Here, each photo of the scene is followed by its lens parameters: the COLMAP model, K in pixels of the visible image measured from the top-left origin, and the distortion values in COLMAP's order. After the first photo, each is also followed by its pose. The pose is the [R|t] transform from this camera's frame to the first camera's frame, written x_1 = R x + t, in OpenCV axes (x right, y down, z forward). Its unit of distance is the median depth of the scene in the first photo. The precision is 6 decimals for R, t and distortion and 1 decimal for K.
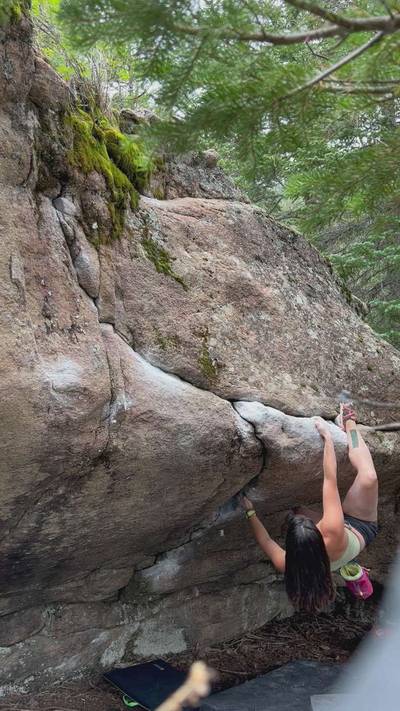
lens RADIAL K [[612.8, 0, 201.0], [0, 612.8, 358.8], [0, 0, 1]] dist [0.098182, -0.213223]
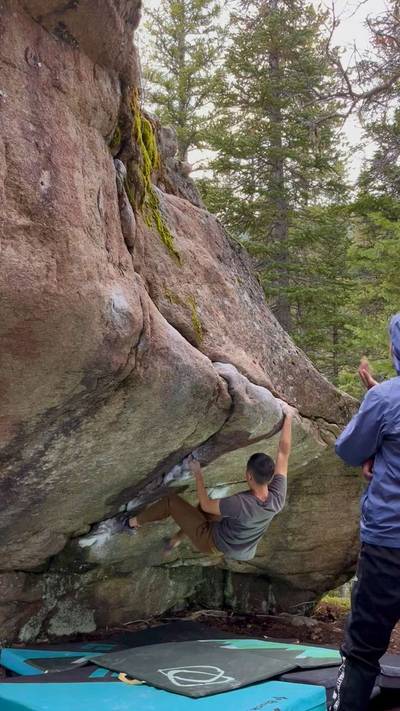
lens RADIAL K [[619.6, 0, 201.9], [0, 619.6, 363.6], [0, 0, 1]] dist [0.073444, -0.166161]
pose [[0.958605, 0.095256, 0.268333, -0.249214], [-0.068350, 0.991808, -0.107909, 0.178057], [-0.276414, 0.085101, 0.957263, -0.123810]]
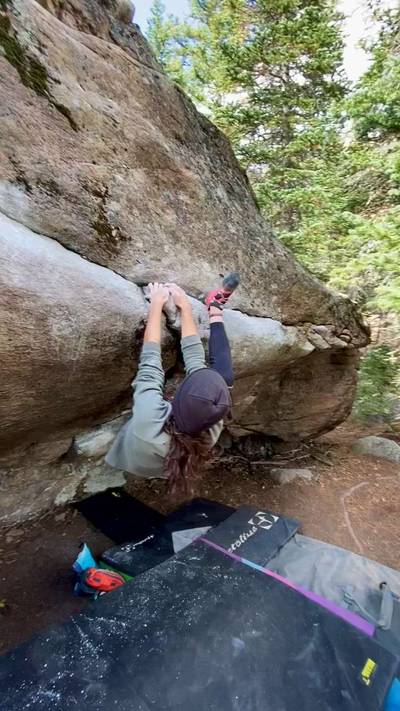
lens RADIAL K [[327.1, 0, 203.8], [0, 327.1, 356.8], [0, 0, 1]] dist [0.001060, -0.010085]
pose [[0.990353, 0.001036, 0.138564, 0.065578], [-0.028143, 0.980635, 0.193813, 0.067450], [-0.135680, -0.195843, 0.971204, 0.466962]]
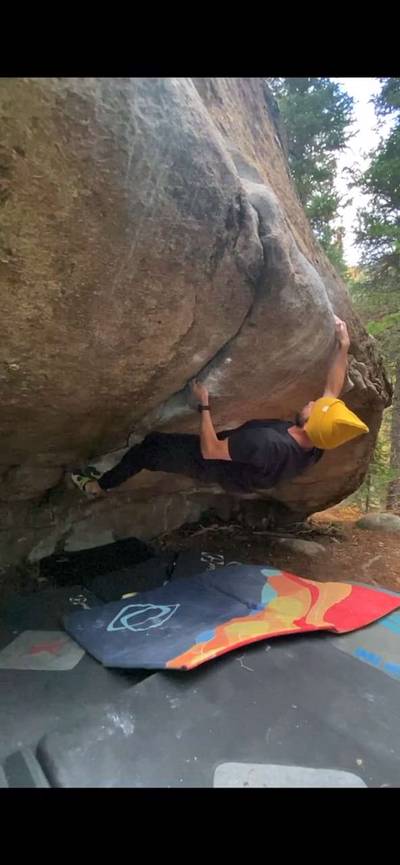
lens RADIAL K [[319.4, 0, 203.3], [0, 319.4, 430.7], [0, 0, 1]] dist [0.000230, -0.000026]
pose [[0.972664, 0.082866, 0.216930, -0.013721], [-0.108311, 0.988217, 0.108152, 0.245940], [-0.205412, -0.128691, 0.970178, 0.590101]]
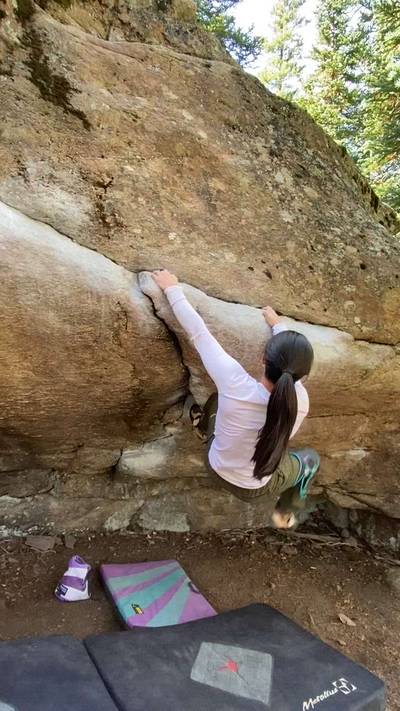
lens RADIAL K [[431.9, 0, 201.7], [0, 431.9, 355.6], [0, 0, 1]] dist [0.040547, -0.055600]
pose [[0.949725, 0.103403, -0.295517, 0.280413], [-0.076438, 0.991903, 0.101417, 0.102486], [0.303611, -0.073729, 0.949939, 0.406053]]
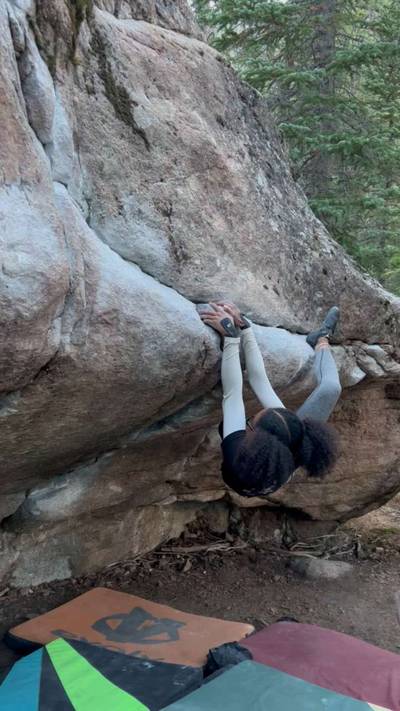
lens RADIAL K [[675.0, 0, 201.3], [0, 675.0, 359.7], [0, 0, 1]] dist [0.117270, -0.289722]
pose [[0.968843, 0.044180, 0.243704, -0.132334], [-0.083133, 0.984886, 0.151947, 0.007529], [-0.233307, -0.167473, 0.957873, 0.128372]]
